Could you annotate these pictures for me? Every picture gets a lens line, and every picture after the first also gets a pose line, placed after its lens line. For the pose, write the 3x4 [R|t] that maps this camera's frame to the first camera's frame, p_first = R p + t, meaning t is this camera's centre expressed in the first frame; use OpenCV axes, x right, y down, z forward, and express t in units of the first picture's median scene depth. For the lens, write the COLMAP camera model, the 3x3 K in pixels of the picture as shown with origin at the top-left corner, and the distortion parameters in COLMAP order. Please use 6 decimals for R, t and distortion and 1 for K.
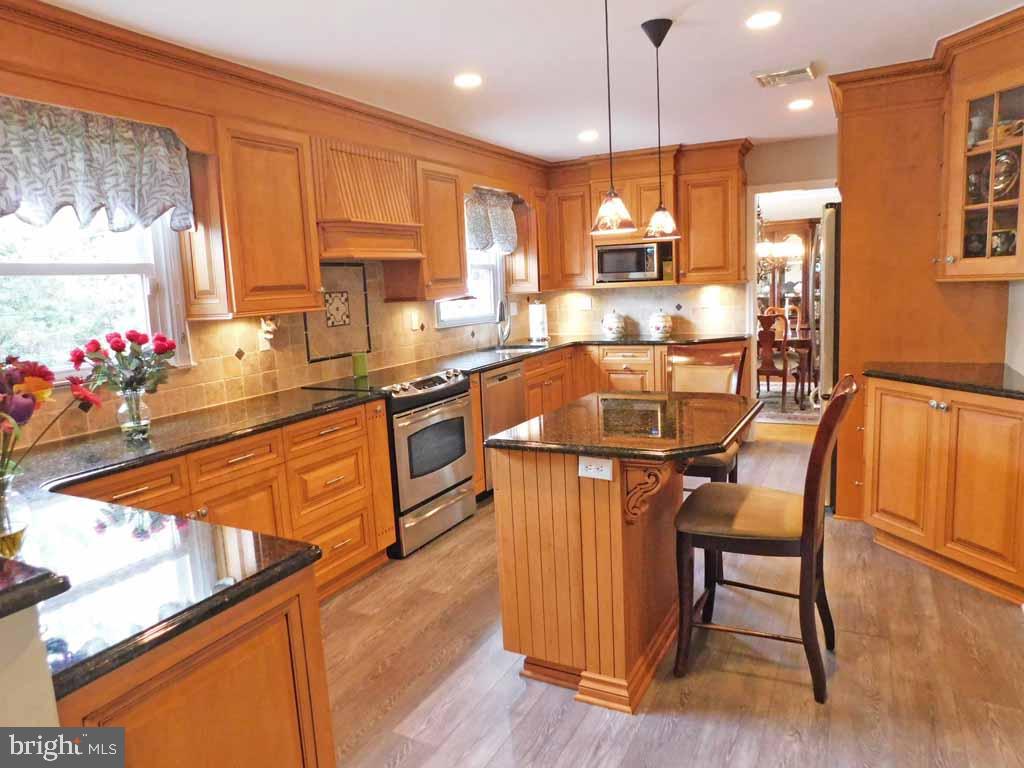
lens RADIAL K [[679.0, 0, 517.2], [0, 679.0, 380.8], [0, 0, 1]] dist [-0.062980, 0.049919]
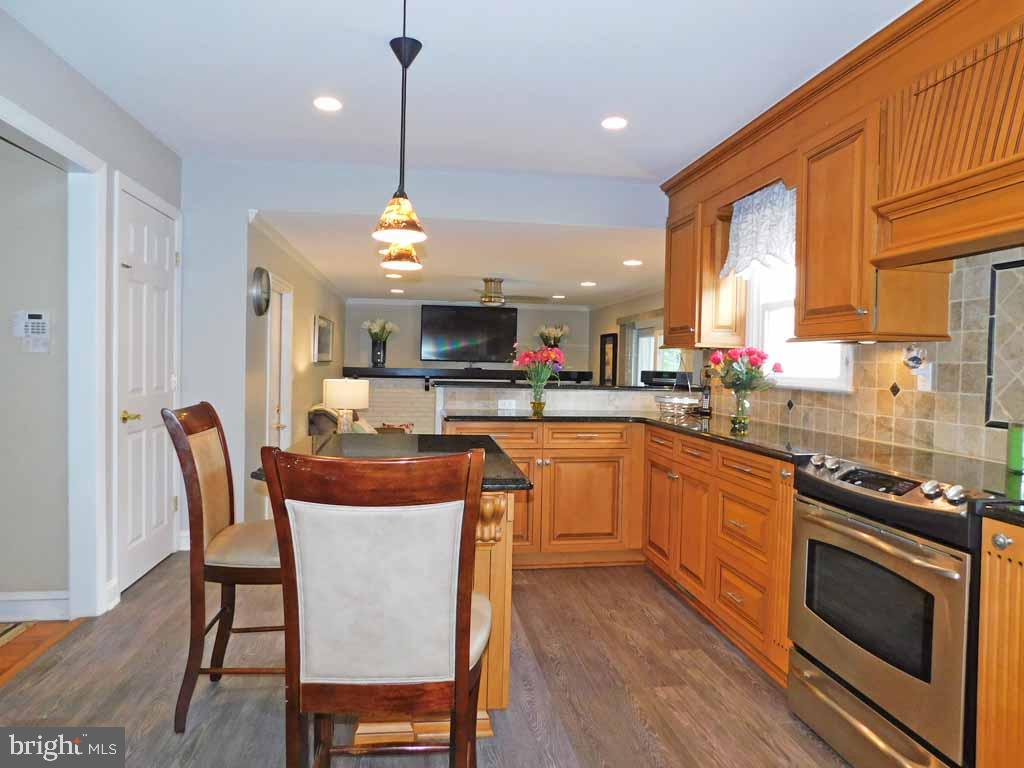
lens RADIAL K [[679.0, 0, 512.7], [0, 679.0, 378.7], [0, 0, 1]] dist [-0.062980, 0.049919]
pose [[-0.811684, 0.047668, -0.582148, 0.426380], [-0.066214, 0.982731, 0.172790, -0.156278], [0.580332, 0.178797, -0.794510, 1.317413]]
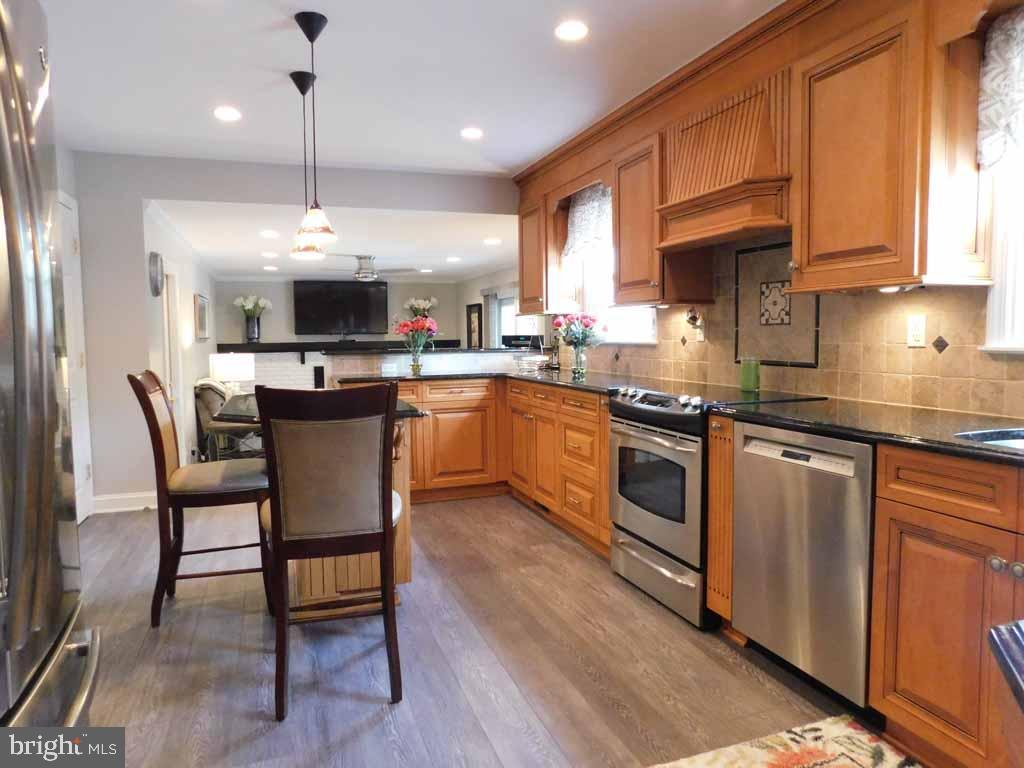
lens RADIAL K [[679.0, 0, 510.2], [0, 679.0, 380.6], [0, 0, 1]] dist [-0.062980, 0.049919]
pose [[-0.684338, 0.109130, -0.720952, 0.583309], [-0.061011, 0.976700, 0.205755, -0.181471], [0.726608, 0.184792, -0.661735, 1.482576]]
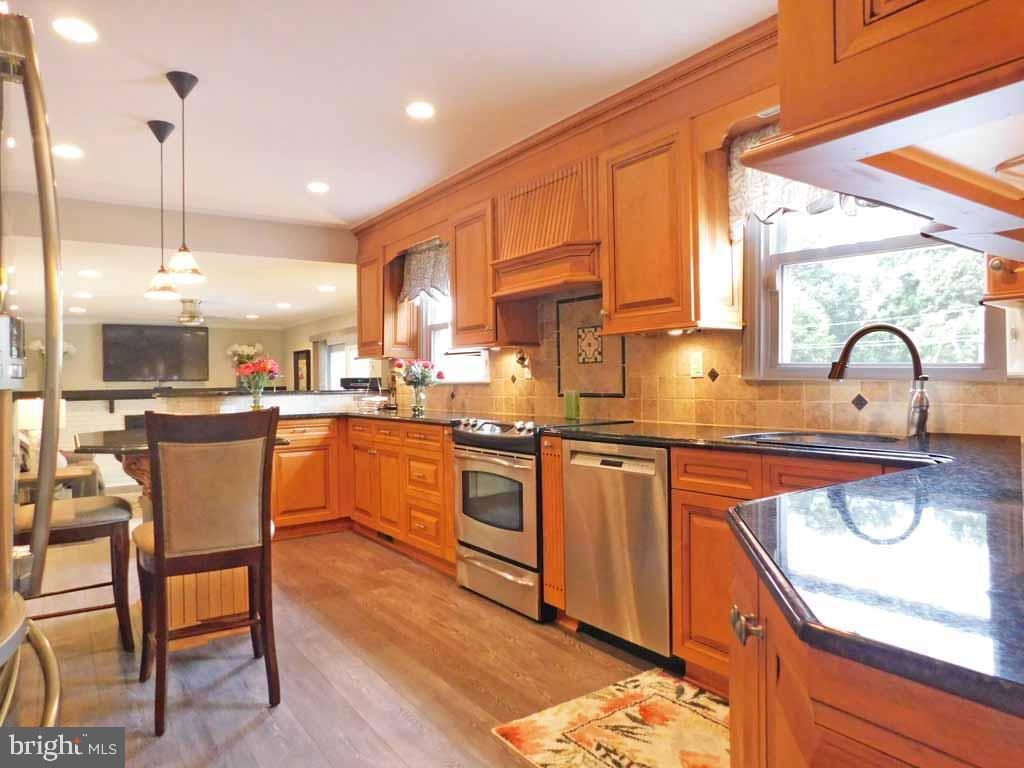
lens RADIAL K [[679.0, 0, 508.3], [0, 679.0, 381.4], [0, 0, 1]] dist [-0.062980, 0.049919]
pose [[-0.472312, 0.058828, -0.879466, 0.696283], [-0.089744, 0.989376, 0.114376, -0.173722], [0.876851, 0.132948, -0.462015, 1.518819]]
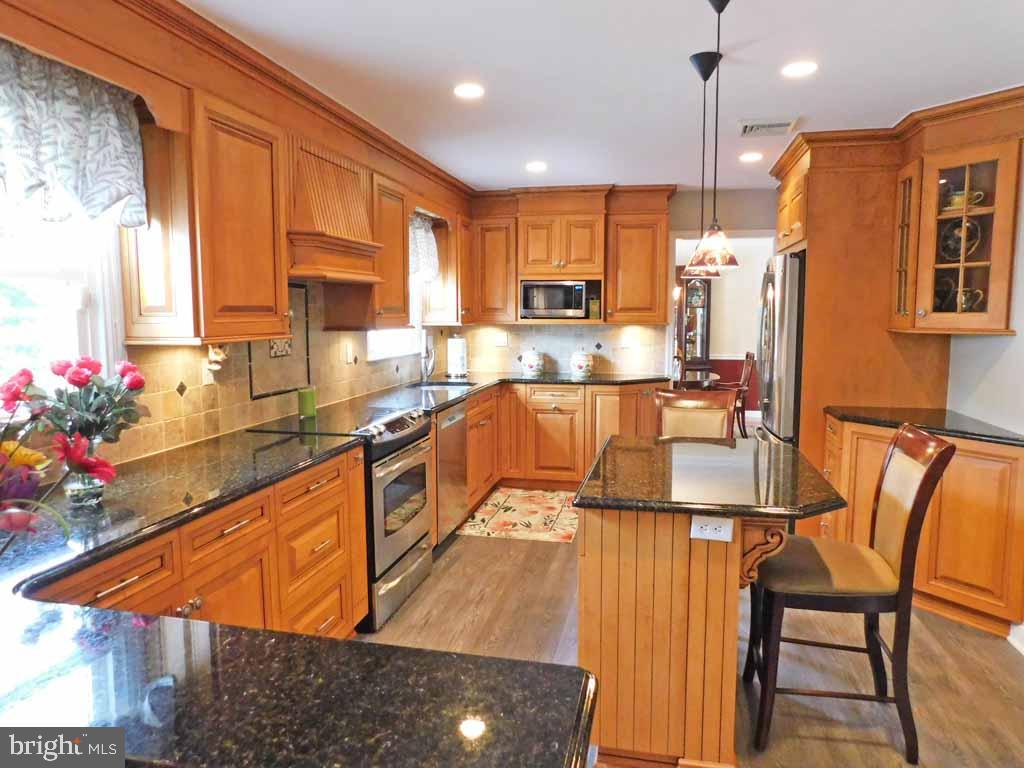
lens RADIAL K [[679.0, 0, 517.1], [0, 679.0, 381.6], [0, 0, 1]] dist [-0.062980, 0.049919]
pose [[0.964391, 0.020600, 0.263677, -0.228134], [-0.007759, 0.998737, -0.049650, -0.011436], [-0.264367, 0.045836, 0.963332, 0.123657]]
